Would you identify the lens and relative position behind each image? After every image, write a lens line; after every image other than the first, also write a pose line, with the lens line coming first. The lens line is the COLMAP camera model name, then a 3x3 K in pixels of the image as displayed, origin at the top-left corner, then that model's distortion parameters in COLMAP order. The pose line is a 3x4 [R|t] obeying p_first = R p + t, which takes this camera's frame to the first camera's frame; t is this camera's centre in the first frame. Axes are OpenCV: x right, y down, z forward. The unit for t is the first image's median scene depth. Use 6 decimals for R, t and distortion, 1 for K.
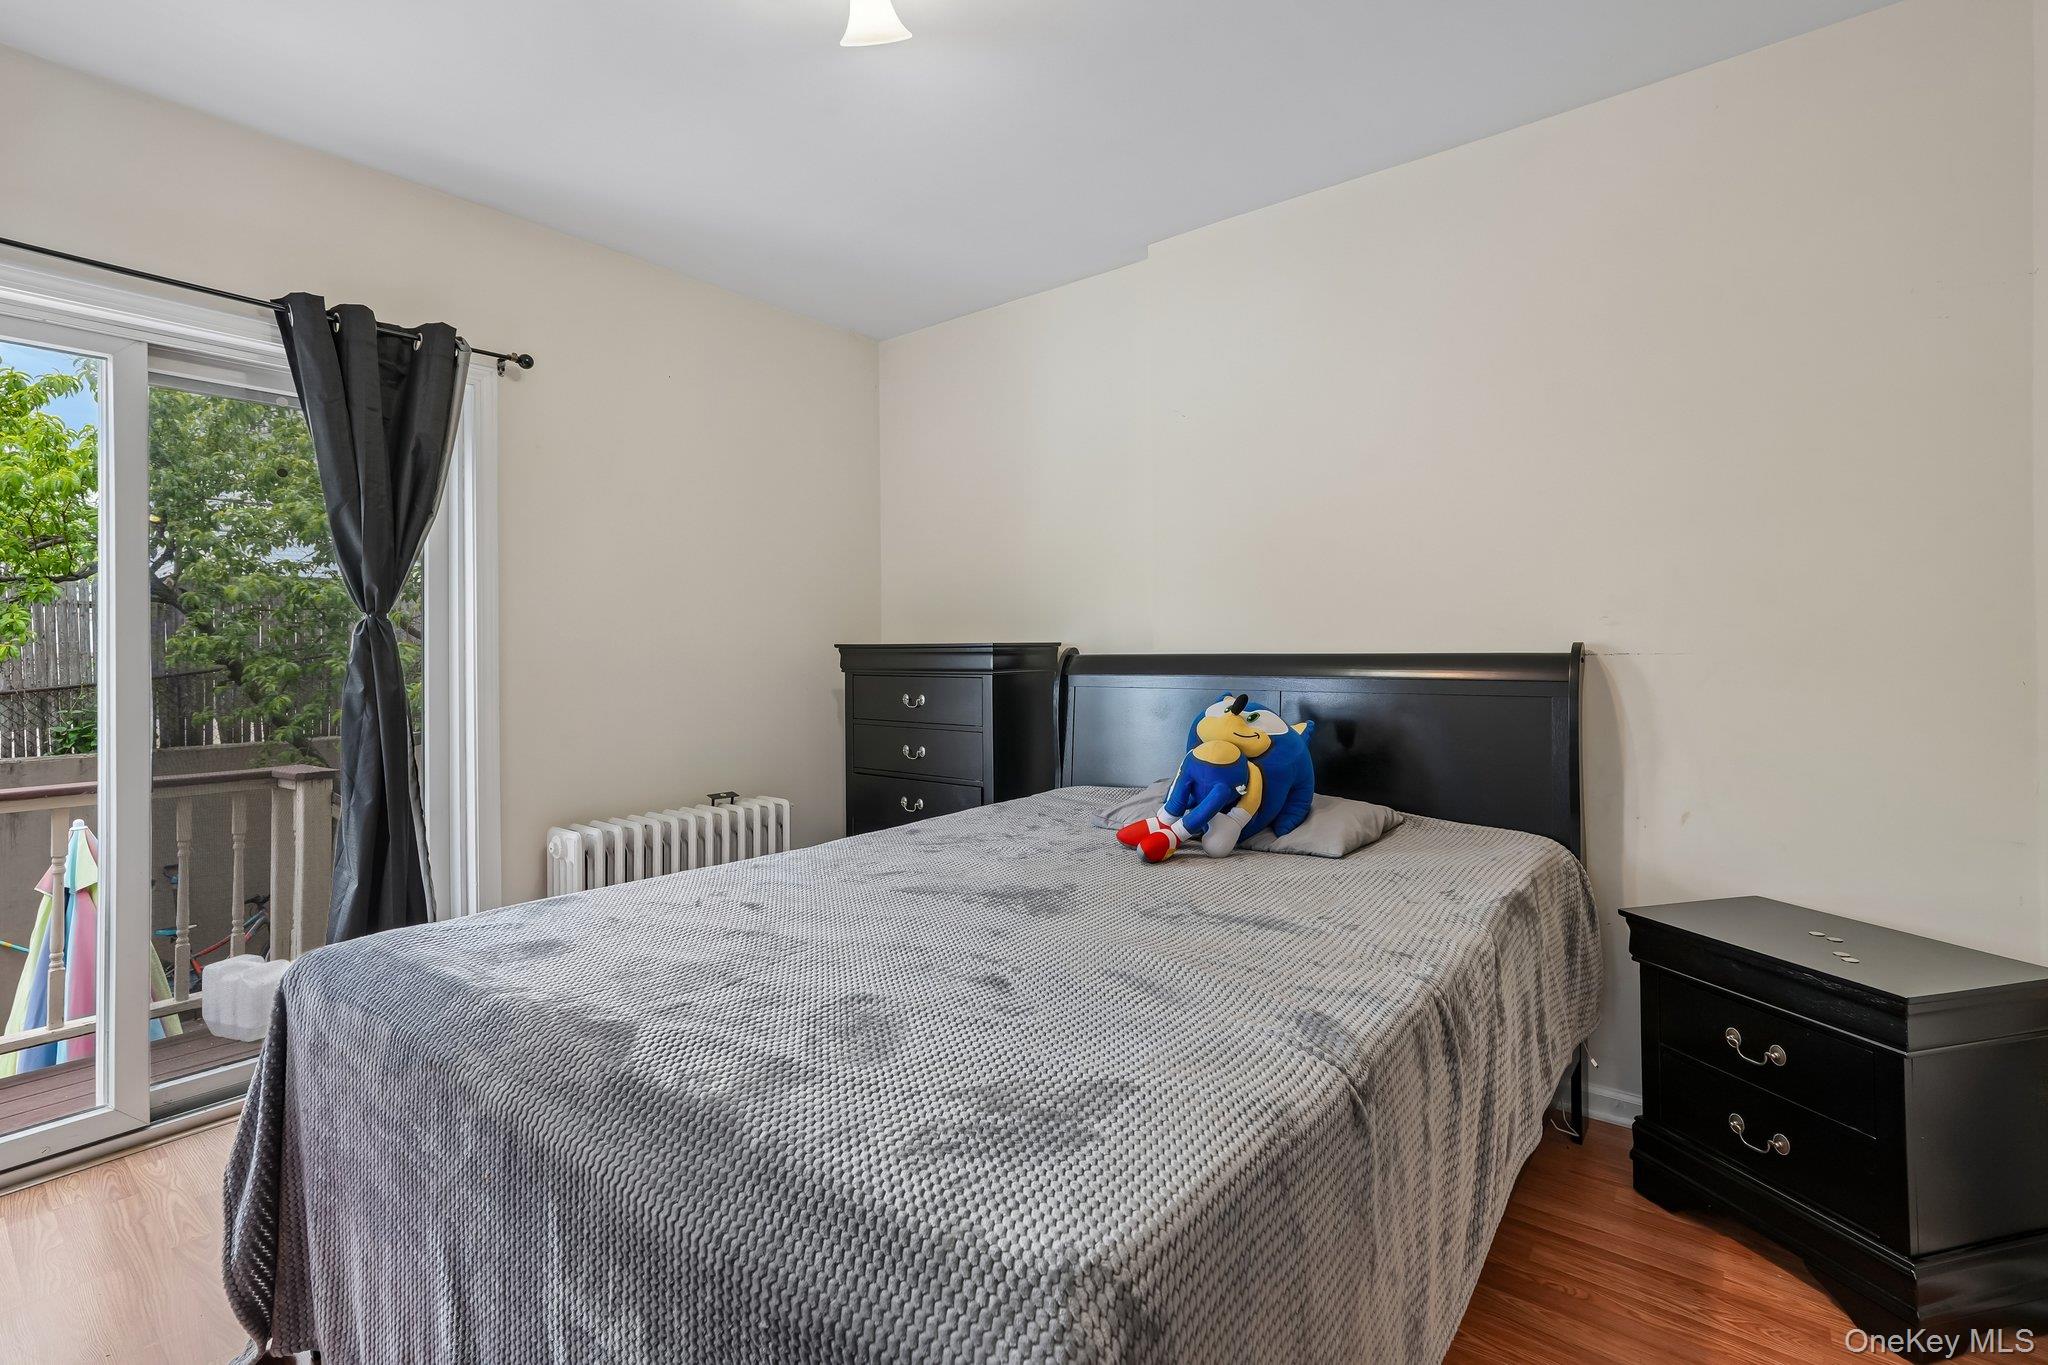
lens RADIAL K [[921.3, 0, 1027.7], [0, 921.3, 648.9], [0, 0, 1]] dist [-0.002386, 0.006078]
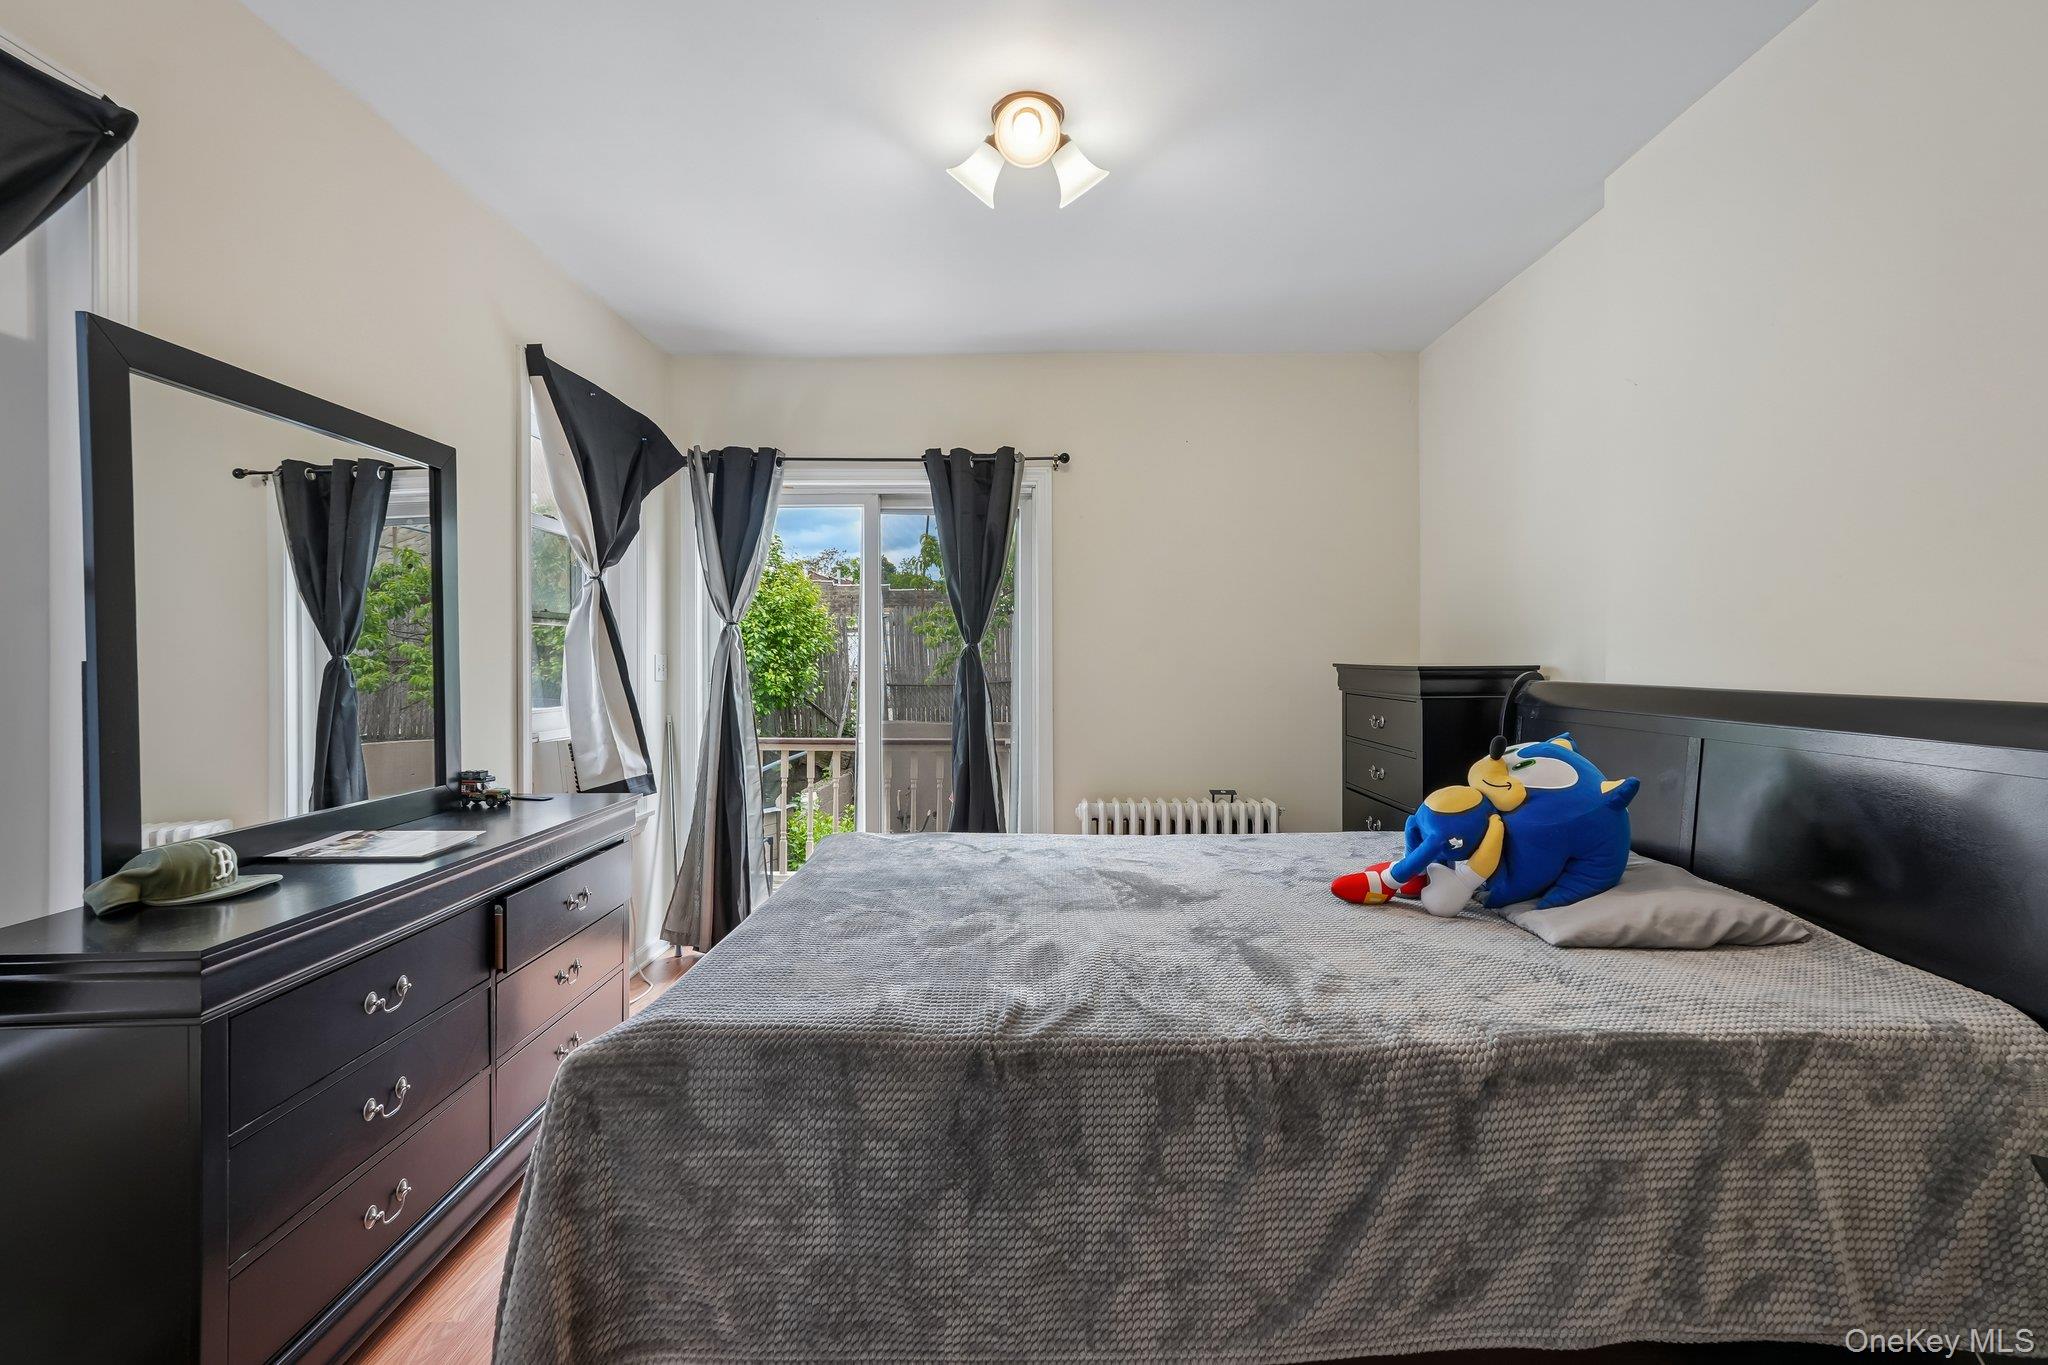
lens RADIAL K [[921.3, 0, 1034.1], [0, 921.3, 661.1], [0, 0, 1]] dist [-0.002386, 0.006078]
pose [[0.623085, 0.008563, -0.782108, 0.553526], [-0.001768, 0.999953, 0.009540, -0.023714], [0.782152, -0.004561, 0.623070, 0.113837]]
